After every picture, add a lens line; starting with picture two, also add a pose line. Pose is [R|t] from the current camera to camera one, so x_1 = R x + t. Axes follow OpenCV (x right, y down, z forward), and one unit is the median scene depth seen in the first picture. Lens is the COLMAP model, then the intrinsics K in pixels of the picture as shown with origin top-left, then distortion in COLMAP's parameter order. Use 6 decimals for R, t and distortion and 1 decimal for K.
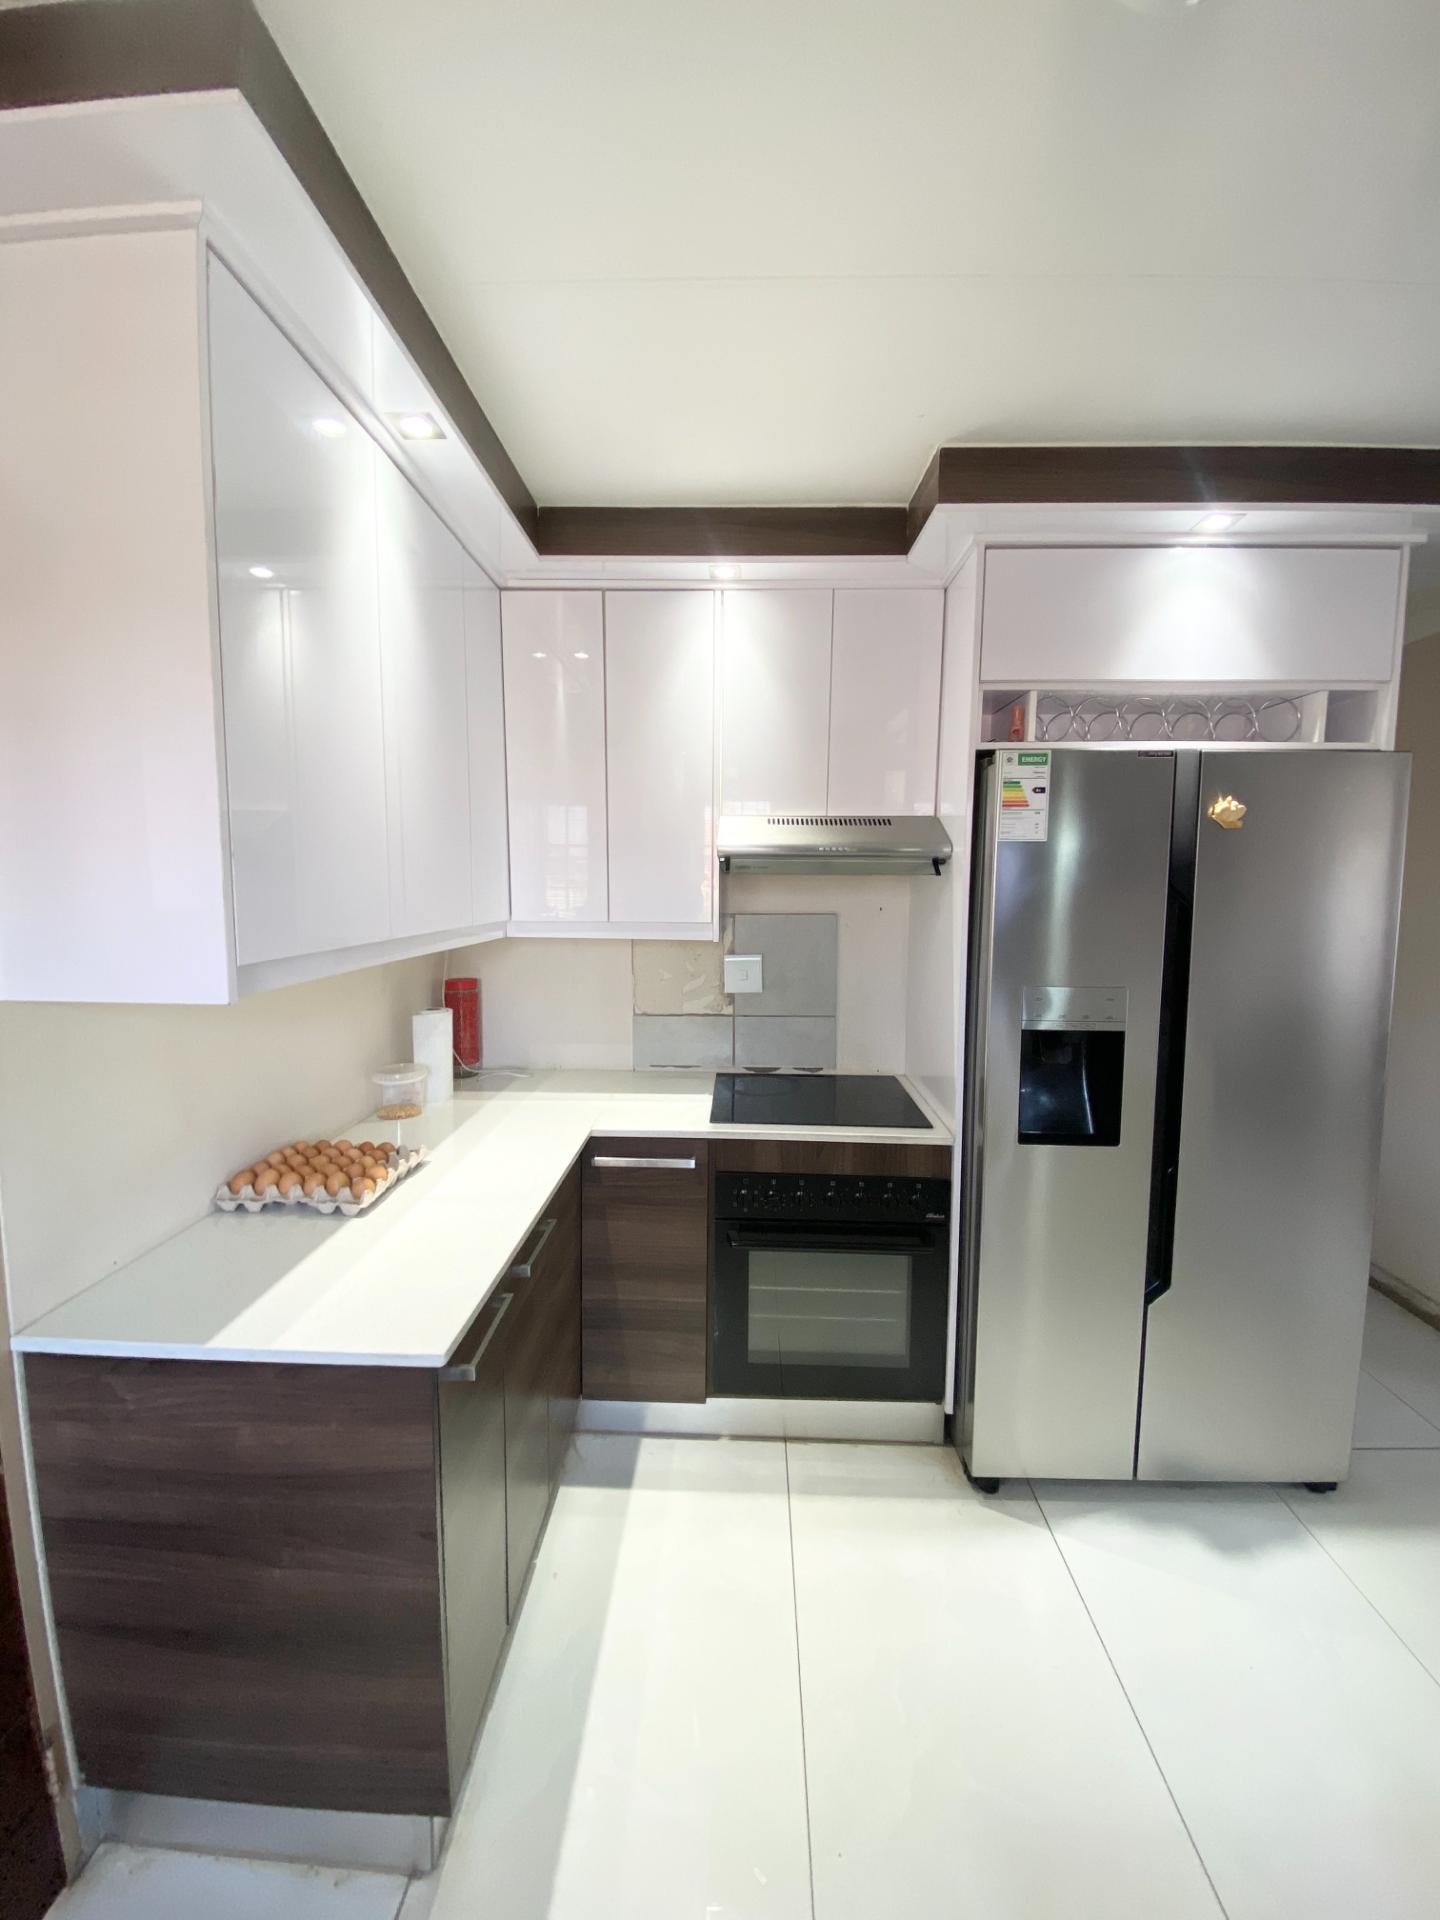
lens RADIAL K [[779.3, 0, 715.8], [0, 779.3, 953.6], [0, 0, 1]] dist [-0.009723, -0.005020]
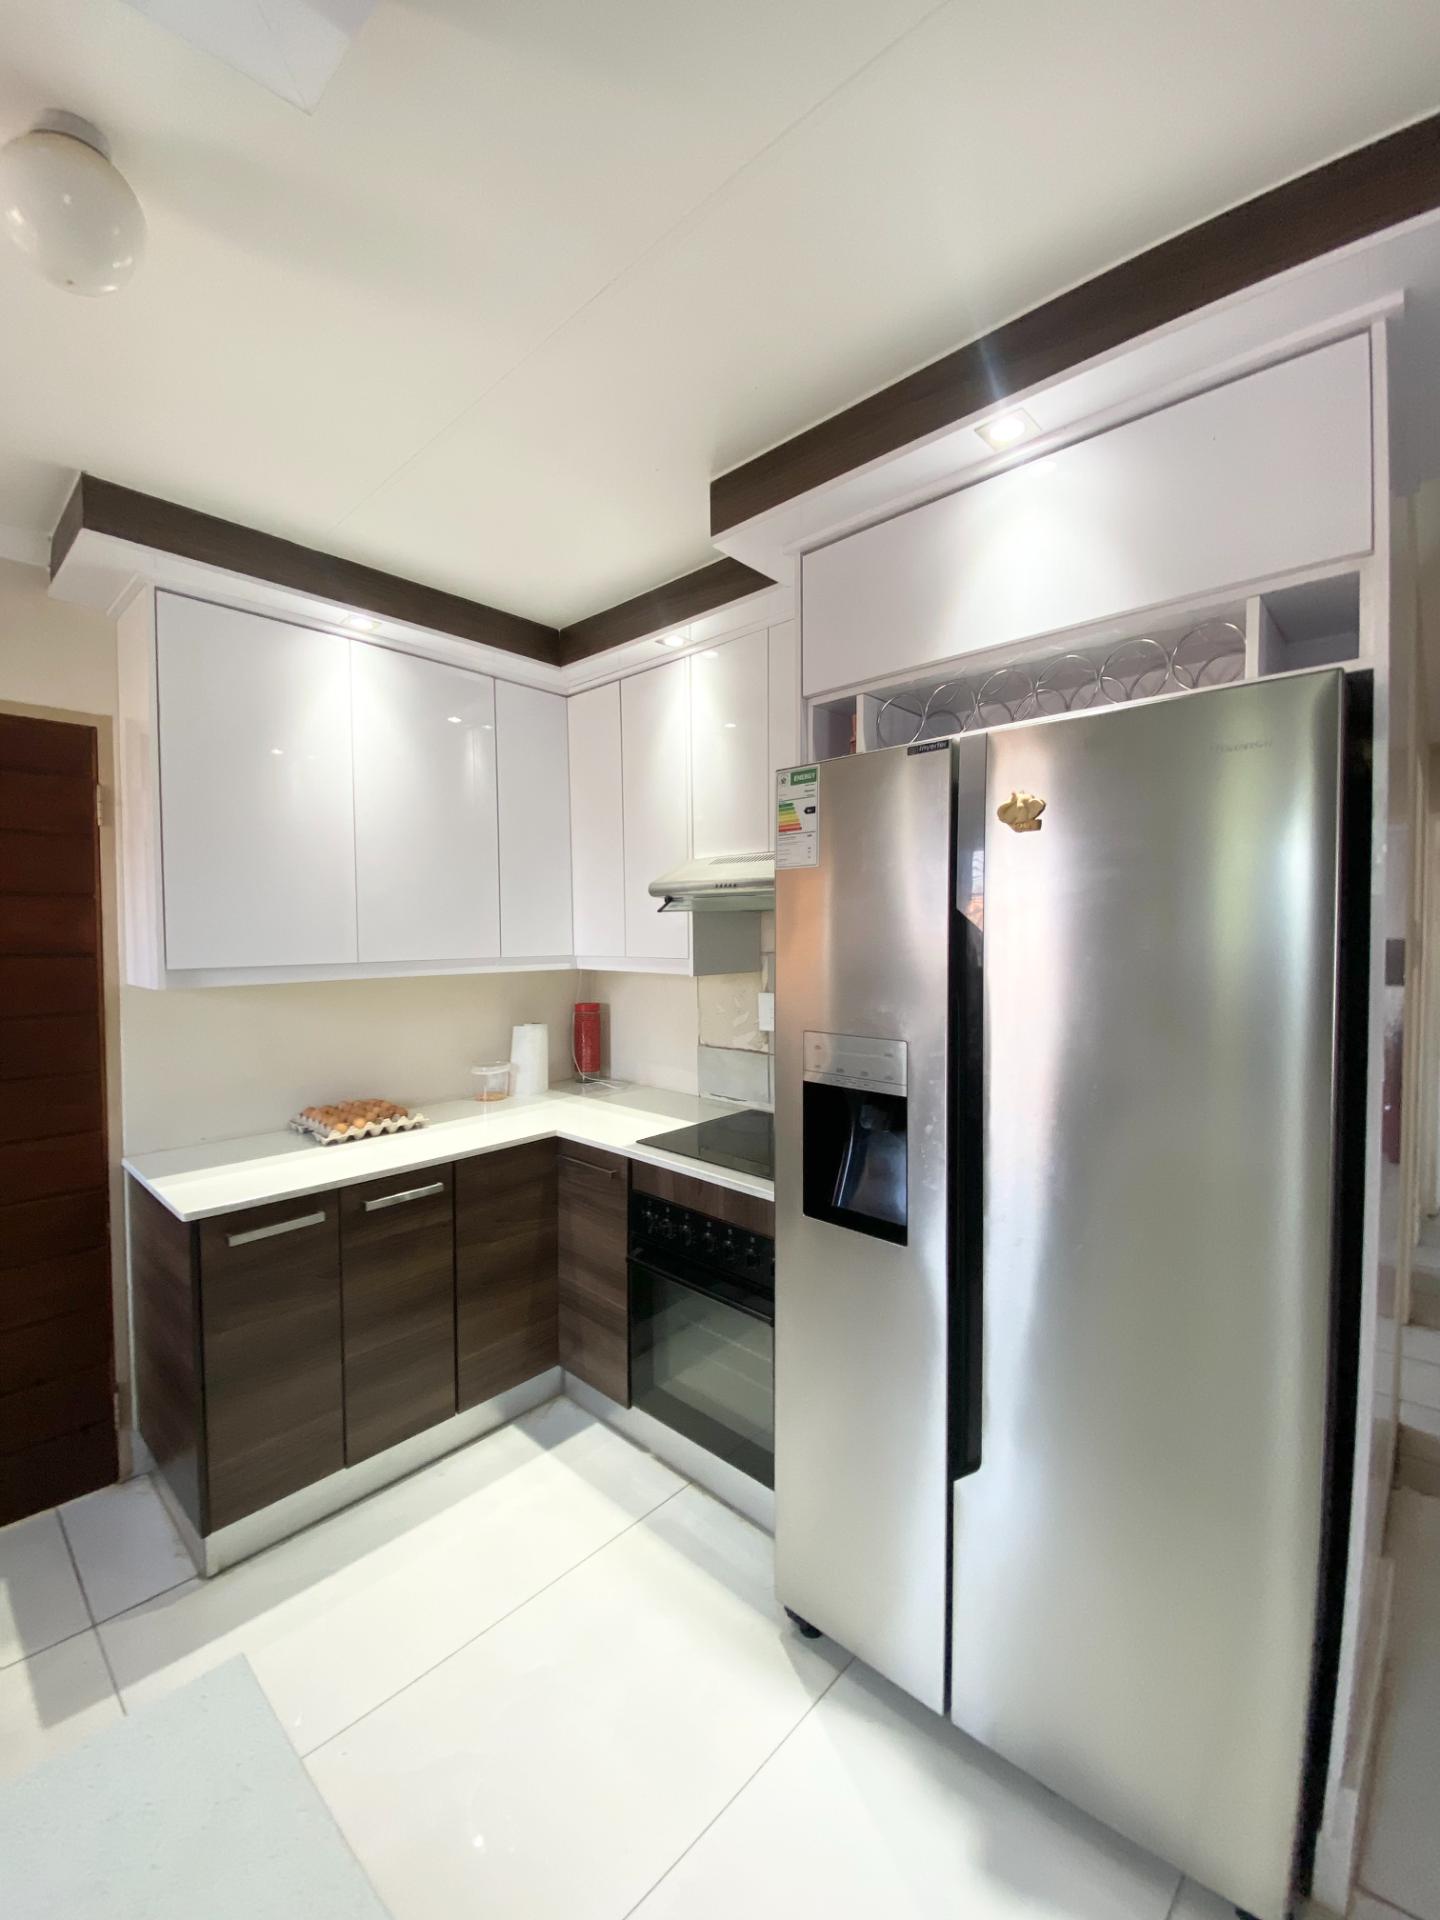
lens RADIAL K [[779.3, 0, 718.7], [0, 779.3, 952.3], [0, 0, 1]] dist [-0.009723, -0.005020]
pose [[0.765079, 0.012448, -0.643816, 0.810503], [-0.051622, 0.997781, -0.042053, -0.006979], [0.641864, 0.065409, 0.764024, 0.243583]]
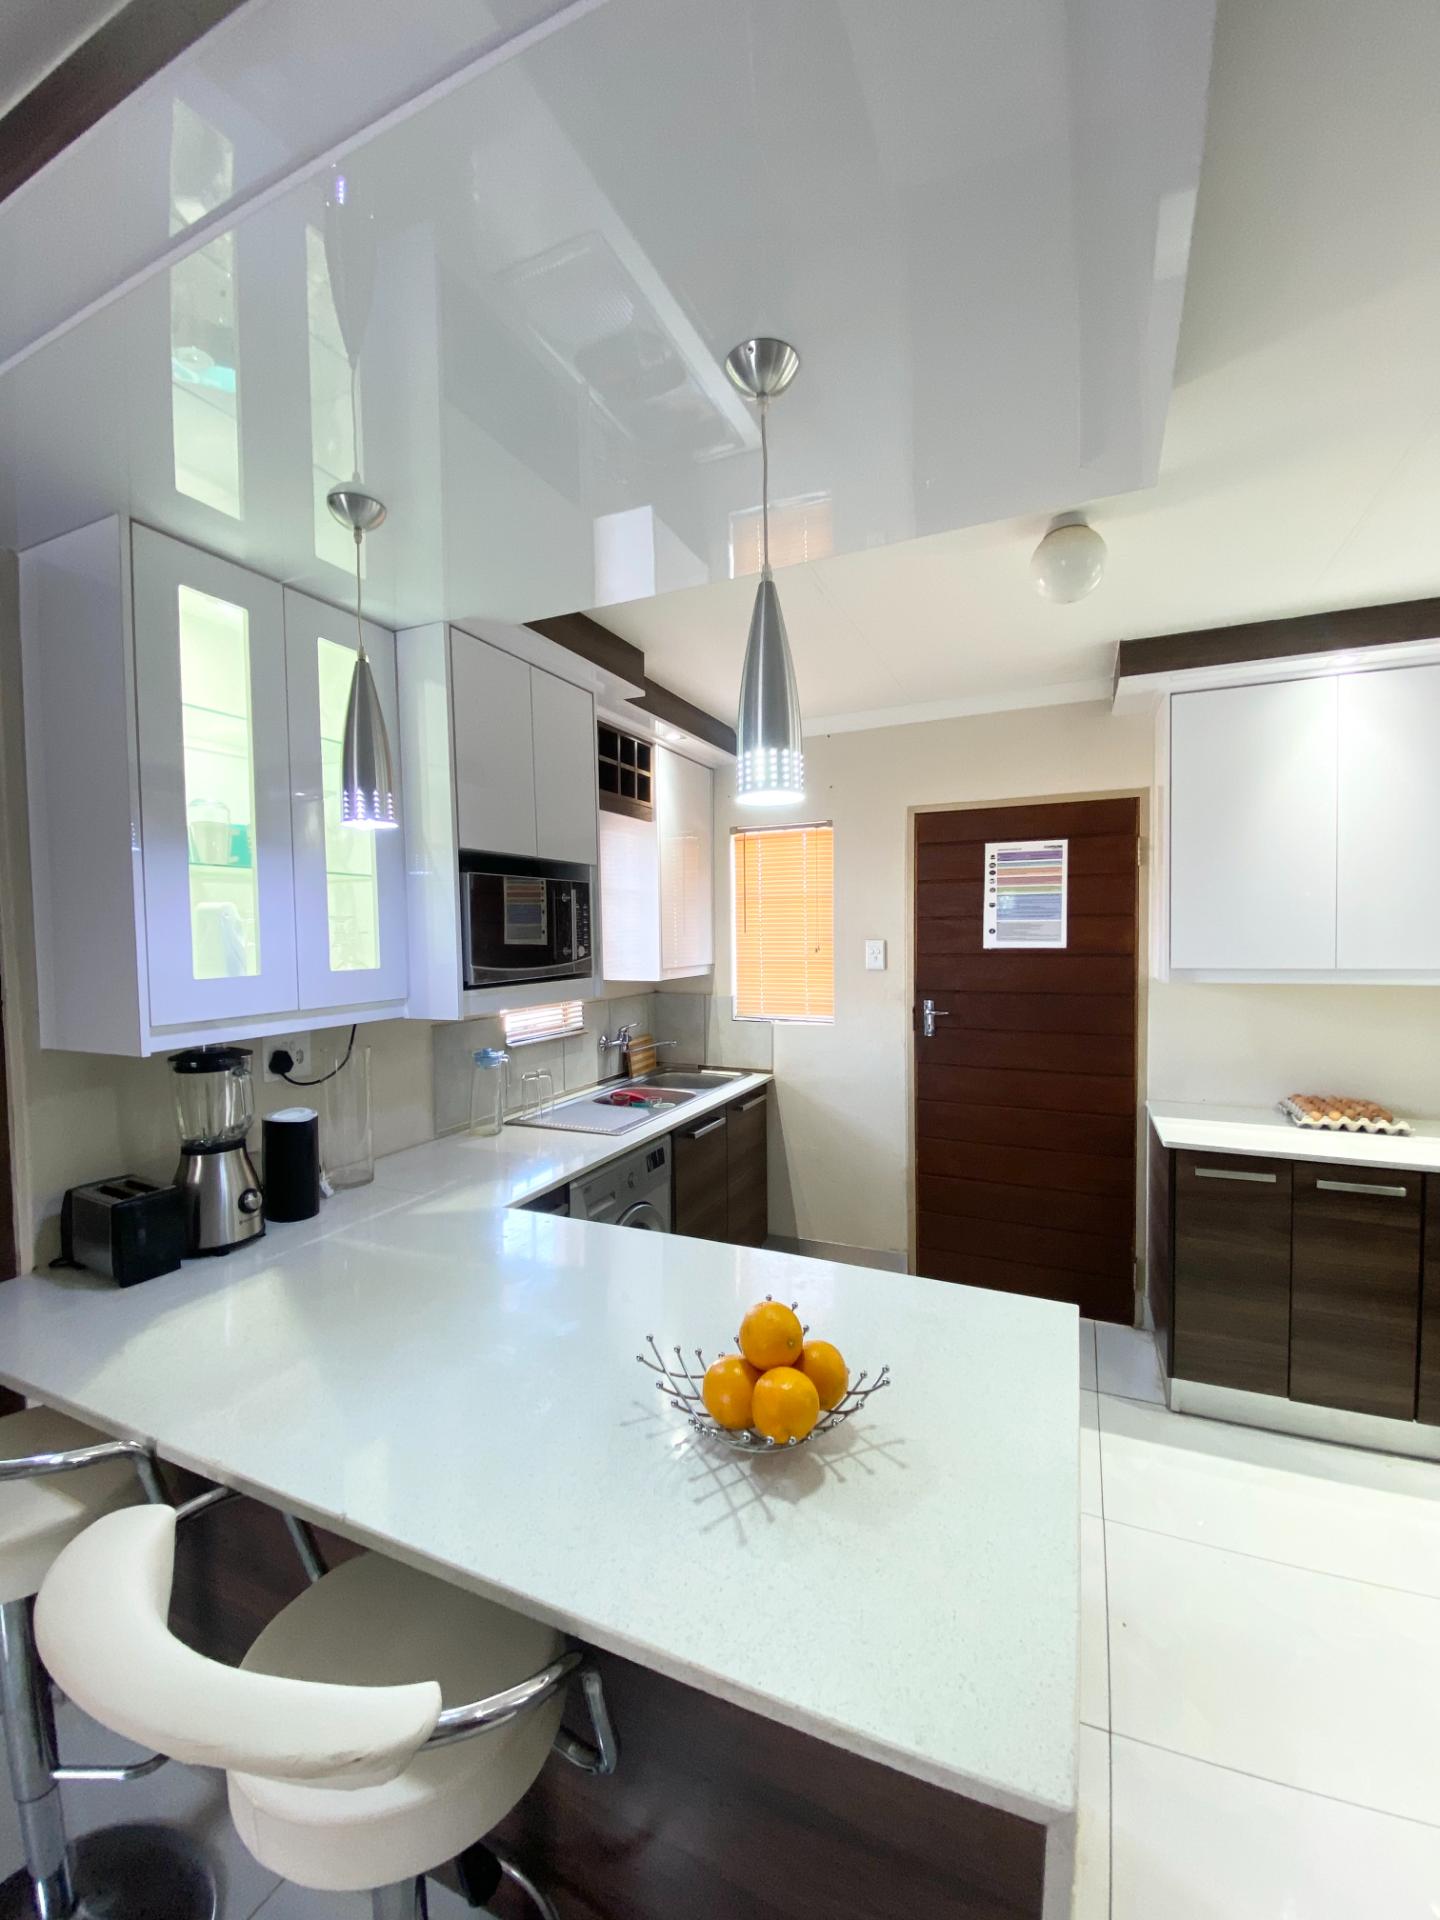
lens RADIAL K [[779.3, 0, 720.9], [0, 779.3, 957.5], [0, 0, 1]] dist [-0.009723, -0.005020]
pose [[-0.373422, 0.034646, -0.927015, 1.193817], [-0.072680, 0.995138, 0.066469, -0.042246], [0.924810, 0.092197, -0.369088, 0.314263]]
